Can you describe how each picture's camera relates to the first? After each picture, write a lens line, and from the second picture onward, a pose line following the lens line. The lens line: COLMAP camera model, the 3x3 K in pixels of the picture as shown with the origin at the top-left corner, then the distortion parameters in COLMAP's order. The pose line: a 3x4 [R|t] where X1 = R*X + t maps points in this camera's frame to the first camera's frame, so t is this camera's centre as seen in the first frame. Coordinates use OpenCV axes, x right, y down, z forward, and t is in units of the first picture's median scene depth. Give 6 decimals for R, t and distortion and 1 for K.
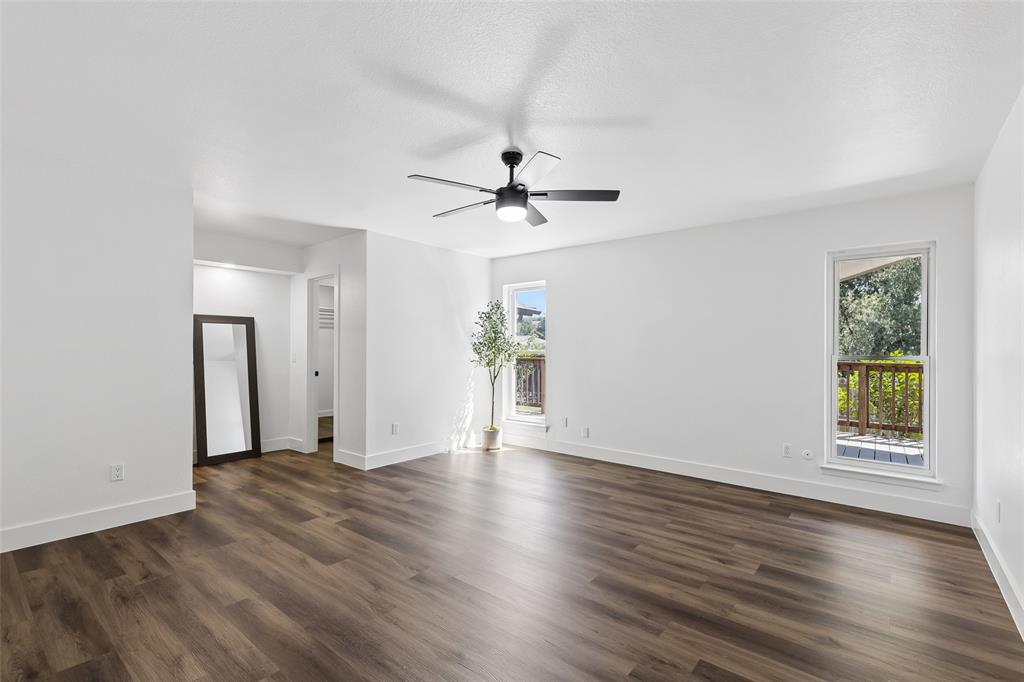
lens RADIAL K [[465.0, 0, 513.0], [0, 465.0, 349.1], [0, 0, 1]] dist [0.003365, 0.000287]
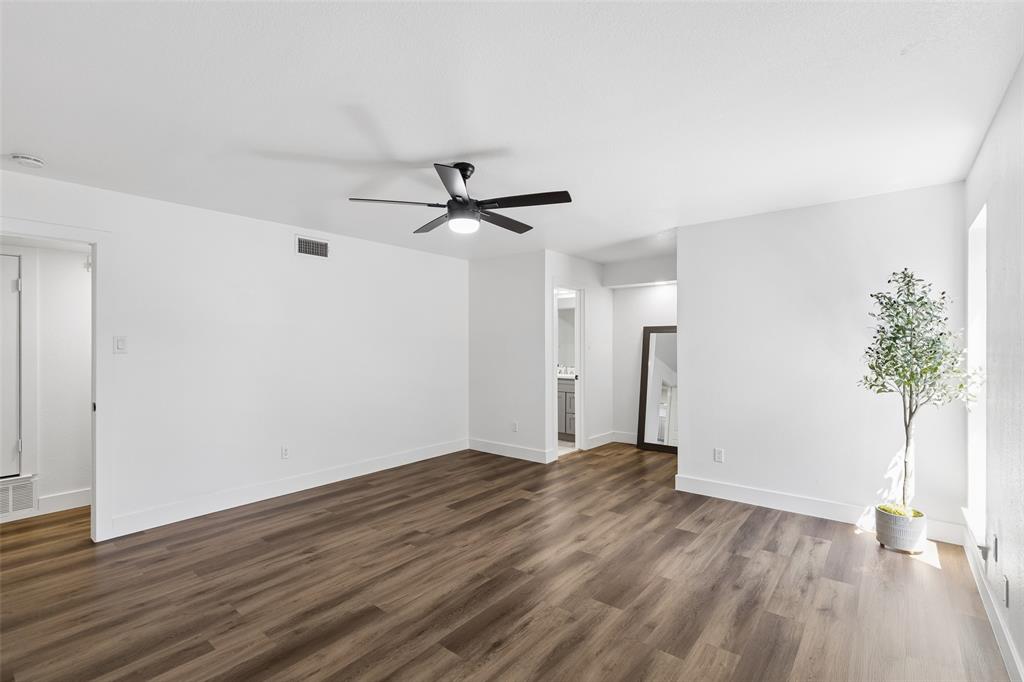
lens RADIAL K [[465.0, 0, 509.6], [0, 465.0, 344.5], [0, 0, 1]] dist [0.003365, 0.000287]
pose [[0.000693, -0.007282, -0.999973, 0.986104], [0.004189, 0.999965, -0.007279, -0.032356], [0.999991, -0.004184, 0.000724, 1.106033]]
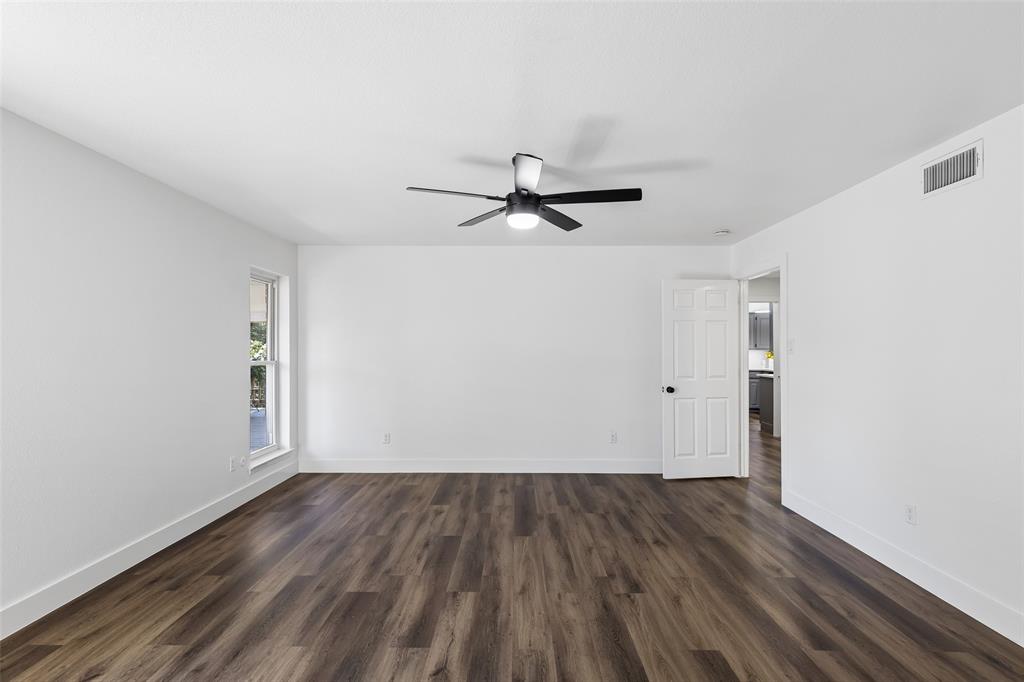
lens RADIAL K [[465.0, 0, 515.5], [0, 465.0, 341.7], [0, 0, 1]] dist [0.003365, 0.000287]
pose [[-0.631127, 0.001941, 0.775677, -0.725111], [-0.006119, 0.999953, -0.007481, -0.040050], [-0.775655, -0.009468, -0.631086, 1.617235]]
